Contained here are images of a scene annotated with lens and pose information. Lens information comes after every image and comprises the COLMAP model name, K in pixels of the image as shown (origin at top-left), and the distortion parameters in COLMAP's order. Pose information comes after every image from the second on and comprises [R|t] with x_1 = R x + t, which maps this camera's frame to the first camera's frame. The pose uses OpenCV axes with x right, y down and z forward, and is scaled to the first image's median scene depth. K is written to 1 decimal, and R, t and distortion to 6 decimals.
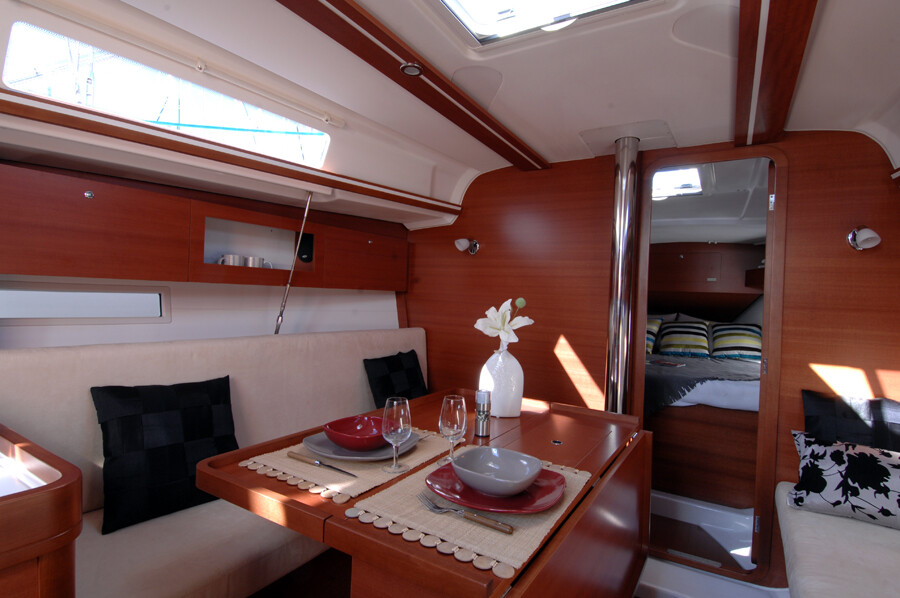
lens RADIAL K [[466.3, 0, 450.7], [0, 466.3, 295.8], [0, 0, 1]] dist [0.050627, -0.050103]
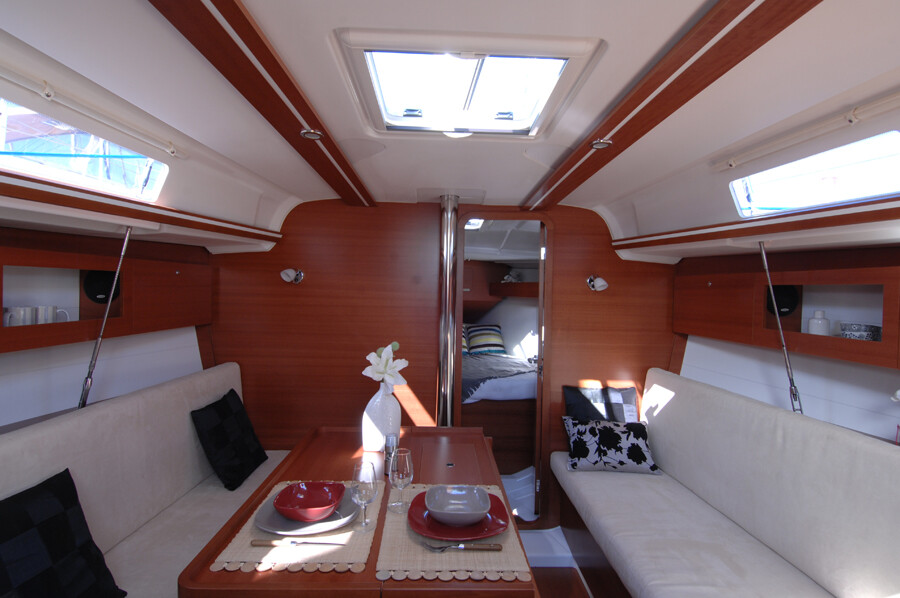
lens RADIAL K [[484.9, 0, 450.0], [0, 484.9, 299.0], [0, 0, 1]] dist [0.054505, -0.063874]
pose [[0.834760, -0.037631, 0.549327, -0.409309], [0.016221, 0.998909, 0.043780, -0.159979], [-0.550375, -0.027636, 0.834460, -0.052907]]
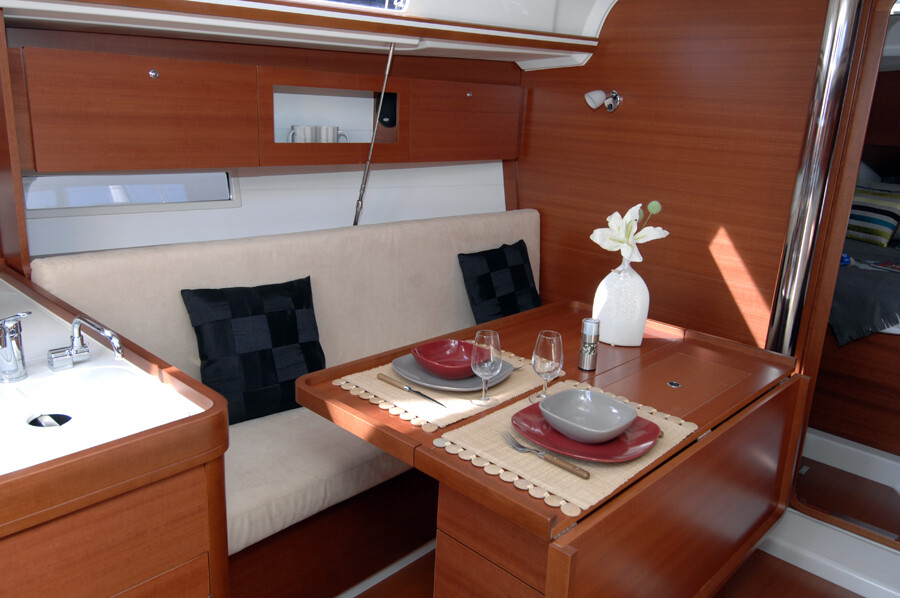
lens RADIAL K [[706.5, 0, 447.6], [0, 706.5, 284.5], [0, 0, 1]] dist [0.104375, -0.158239]
pose [[0.977724, 0.057401, -0.201894, 0.065030], [-0.006486, 0.969682, 0.244283, -0.161543], [0.209795, -0.237532, 0.948454, -0.251498]]
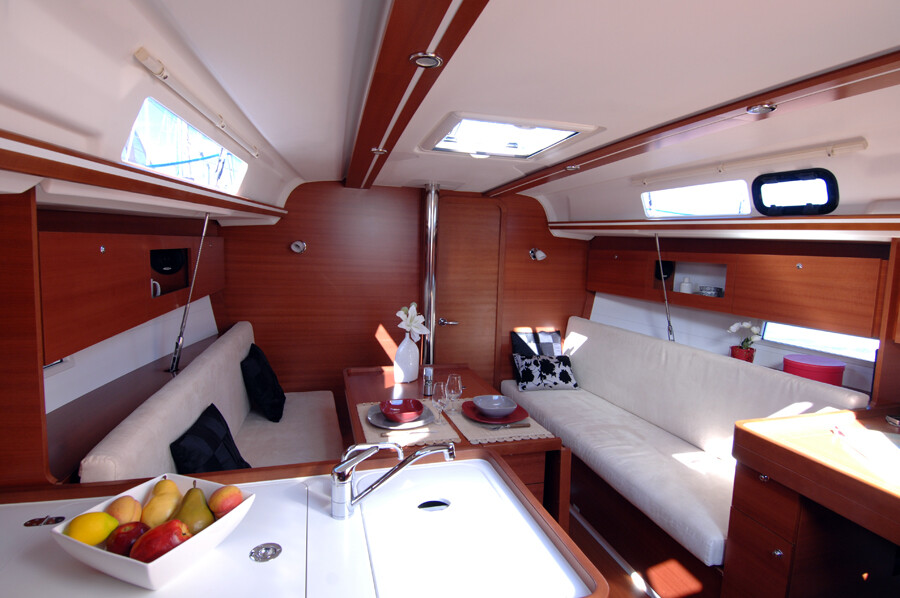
lens RADIAL K [[484.9, 0, 450.0], [0, 484.9, 299.0], [0, 0, 1]] dist [0.054505, -0.063874]
pose [[0.671173, -0.104671, 0.733874, -0.988721], [-0.002017, 0.989720, 0.143006, -0.248411], [-0.741298, -0.097462, 0.664062, -0.132190]]
